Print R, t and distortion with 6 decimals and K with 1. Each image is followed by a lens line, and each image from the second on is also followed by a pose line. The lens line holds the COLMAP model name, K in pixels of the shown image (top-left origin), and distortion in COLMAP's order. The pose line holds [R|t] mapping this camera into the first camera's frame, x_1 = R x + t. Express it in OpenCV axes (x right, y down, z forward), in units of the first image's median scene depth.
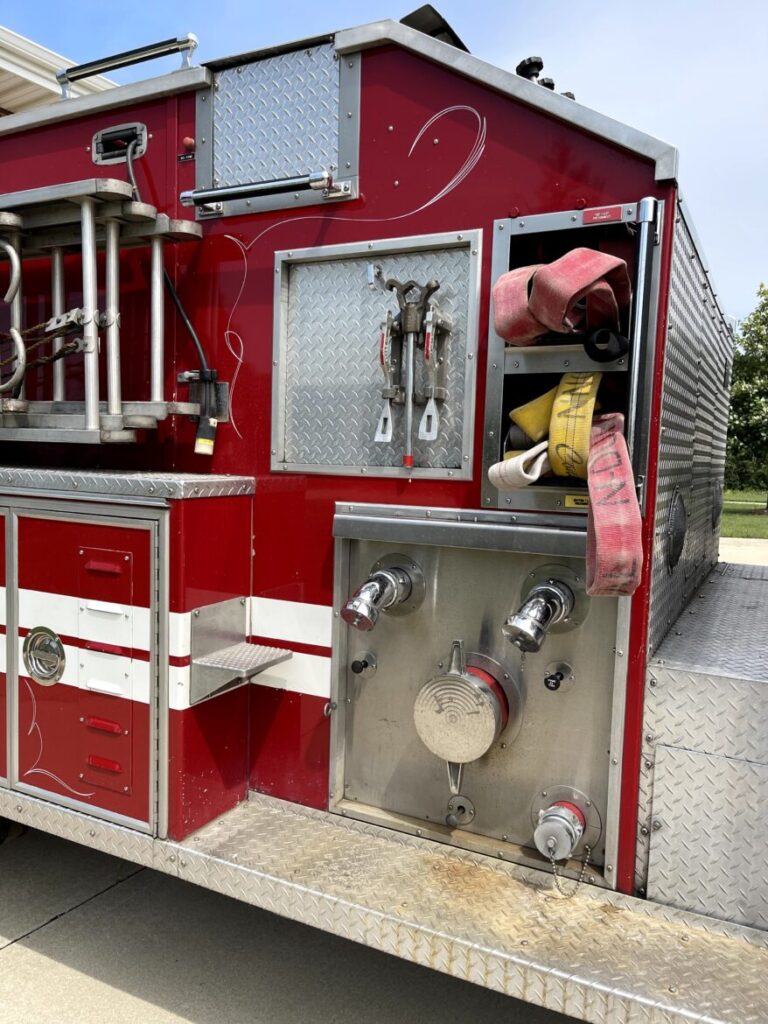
lens RADIAL K [[774.5, 0, 381.2], [0, 774.5, 522.6], [0, 0, 1]] dist [0.087670, -0.116963]
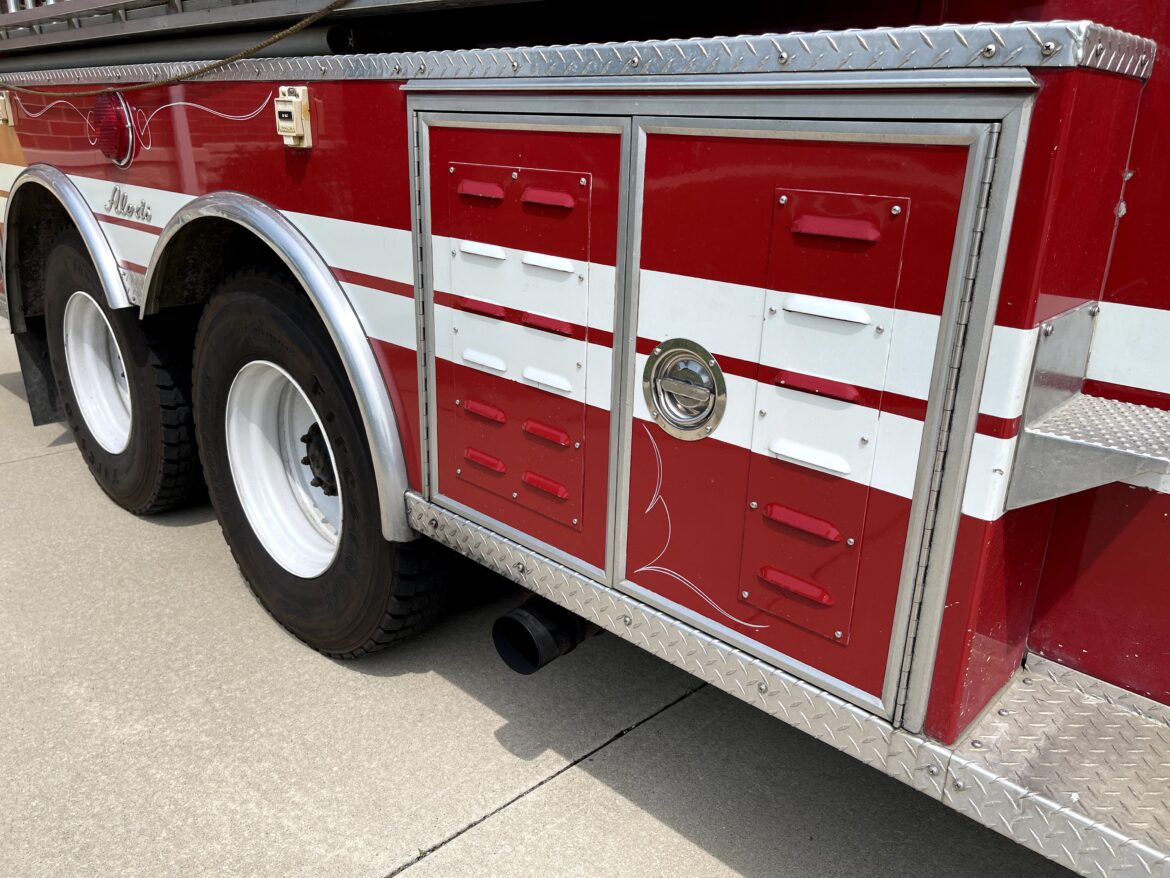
lens RADIAL K [[885.0, 0, 585.0], [0, 885.0, 439.0], [0, 0, 1]] dist [0.087670, -0.116963]
pose [[0.961392, 0.085340, -0.261617, -0.333142], [-0.020329, 0.970126, 0.241750, 0.050014], [0.274432, -0.227098, 0.934405, 0.369773]]
